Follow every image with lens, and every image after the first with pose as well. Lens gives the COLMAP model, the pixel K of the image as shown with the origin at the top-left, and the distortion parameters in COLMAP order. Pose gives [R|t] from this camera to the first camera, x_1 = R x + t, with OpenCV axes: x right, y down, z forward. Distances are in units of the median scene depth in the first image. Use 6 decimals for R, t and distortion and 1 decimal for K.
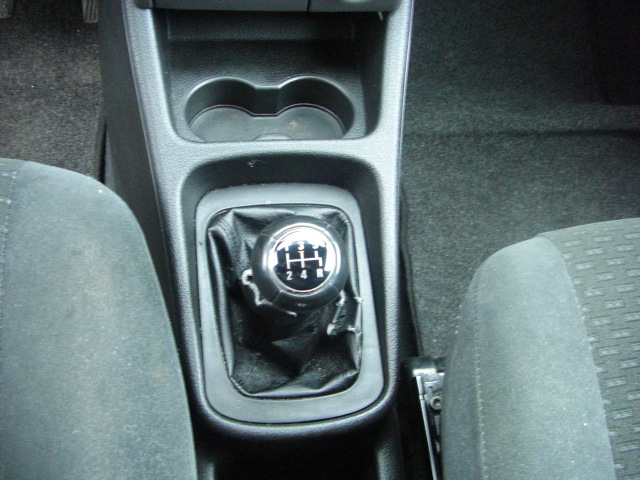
lens RADIAL K [[713.2, 0, 321.6], [0, 713.2, 246.2], [0, 0, 1]] dist [-0.139181, 0.000000]
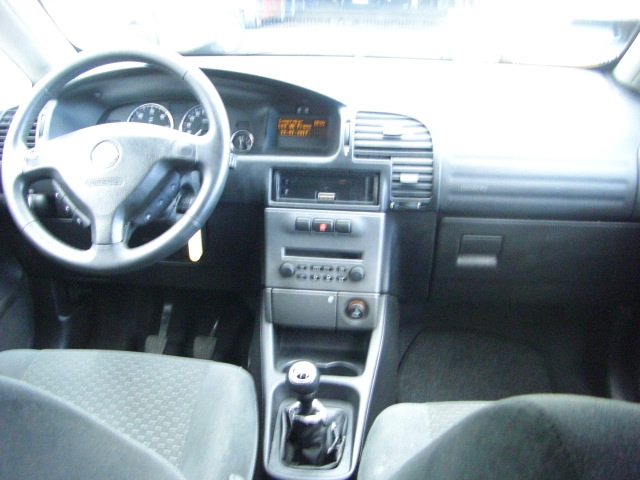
lens RADIAL K [[713.2, 0, 321.2], [0, 713.2, 245.1], [0, 0, 1]] dist [-0.139181, 0.000000]
pose [[0.971320, -0.035849, -0.235059, 0.382842], [-0.121012, 0.776437, -0.618467, 0.714545], [0.204680, 0.629174, 0.749831, -0.749394]]
